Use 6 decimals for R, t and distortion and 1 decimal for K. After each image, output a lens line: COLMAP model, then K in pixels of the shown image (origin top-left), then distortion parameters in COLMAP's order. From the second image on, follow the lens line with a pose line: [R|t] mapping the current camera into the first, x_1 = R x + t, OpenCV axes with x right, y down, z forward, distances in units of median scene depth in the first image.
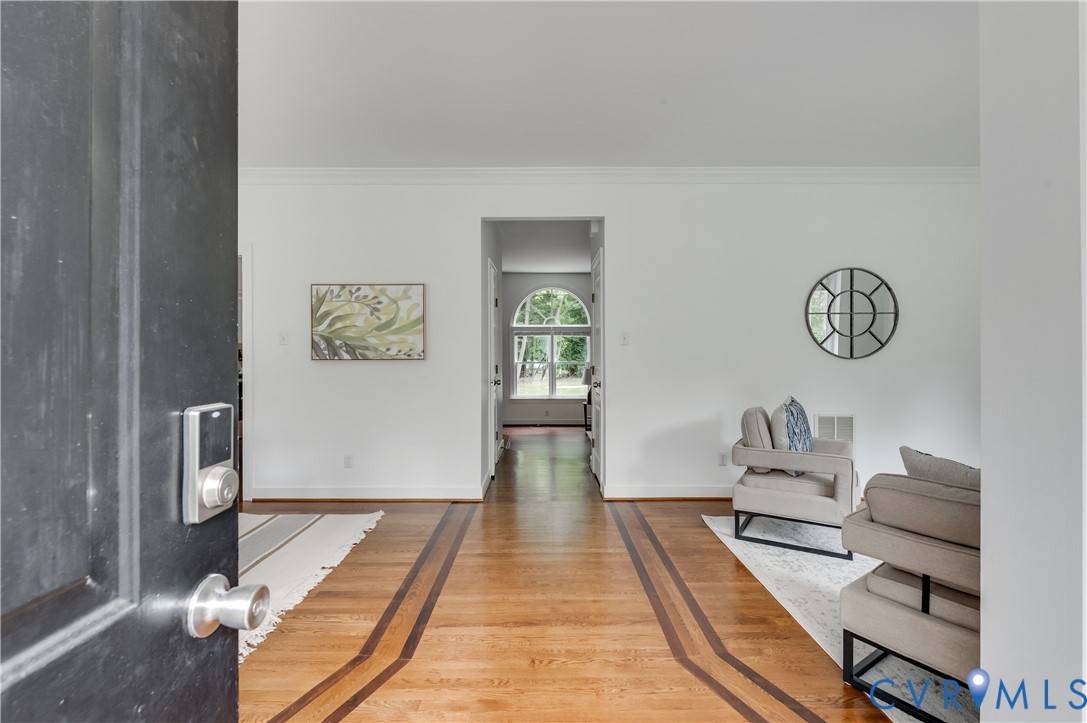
lens RADIAL K [[487.0, 0, 543.4], [0, 487.0, 353.7], [0, 0, 1]] dist [0.002581, -0.000079]
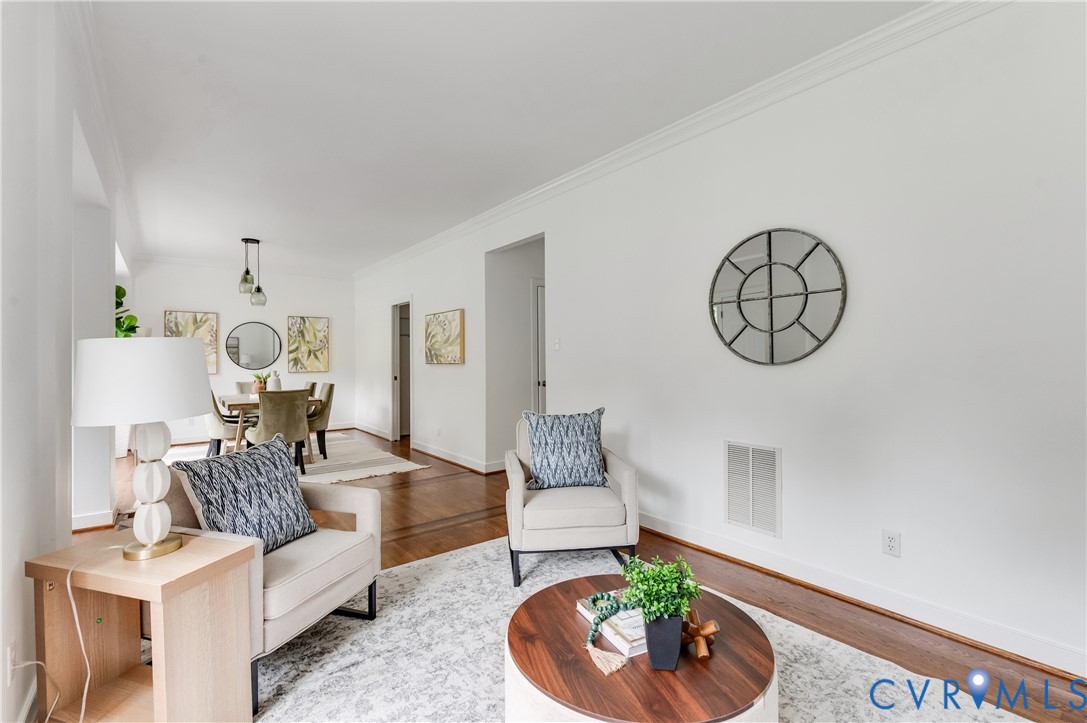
lens RADIAL K [[487.0, 0, 543.9], [0, 487.0, 352.5], [0, 0, 1]] dist [0.002581, -0.000079]
pose [[0.610385, -0.014891, -0.791965, 0.990274], [0.006495, 0.999884, -0.013795, 0.000395], [0.792078, 0.003277, 0.610411, 0.347760]]
